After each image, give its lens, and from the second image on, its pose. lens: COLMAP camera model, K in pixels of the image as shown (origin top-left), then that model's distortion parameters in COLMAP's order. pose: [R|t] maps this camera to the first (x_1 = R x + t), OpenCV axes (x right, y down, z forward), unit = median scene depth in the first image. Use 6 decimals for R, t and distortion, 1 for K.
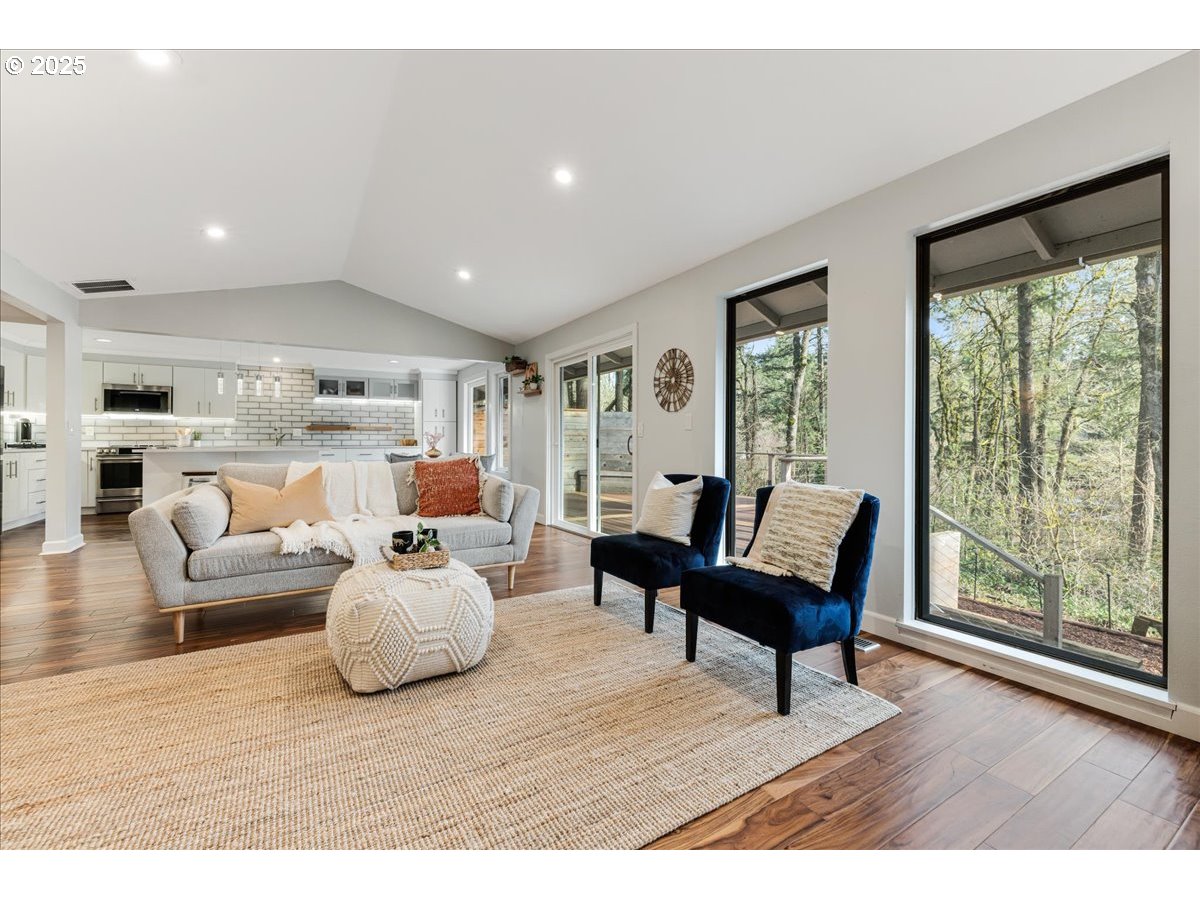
lens RADIAL K [[496.1, 0, 597.5], [0, 496.1, 440.7], [0, 0, 1]] dist [0.000888, 0.000023]
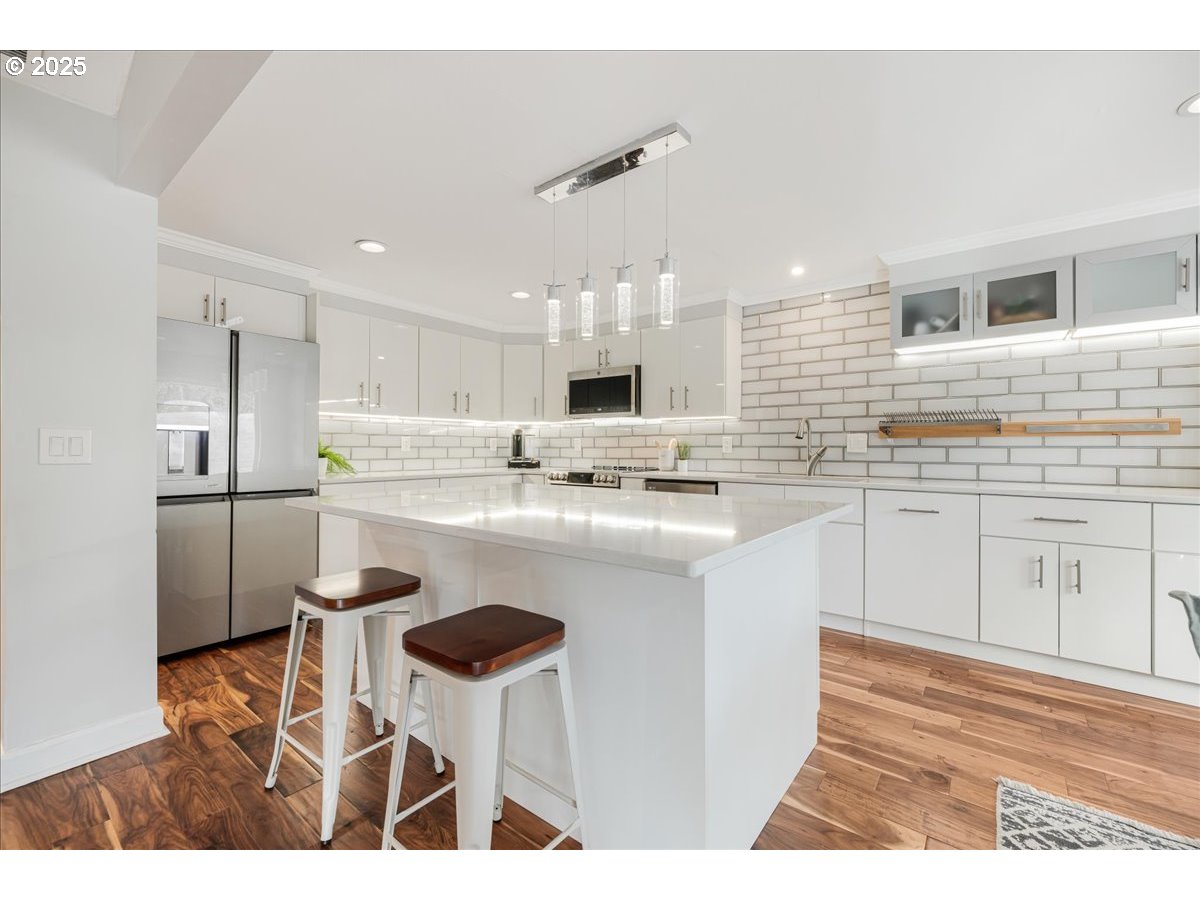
lens RADIAL K [[496.1, 0, 598.8], [0, 496.1, 444.2], [0, 0, 1]] dist [0.000888, 0.000023]
pose [[0.347963, -0.001959, -0.937506, -0.295853], [0.001914, 0.999997, -0.001379, -0.015669], [0.937506, -0.001315, 0.347966, 0.660497]]
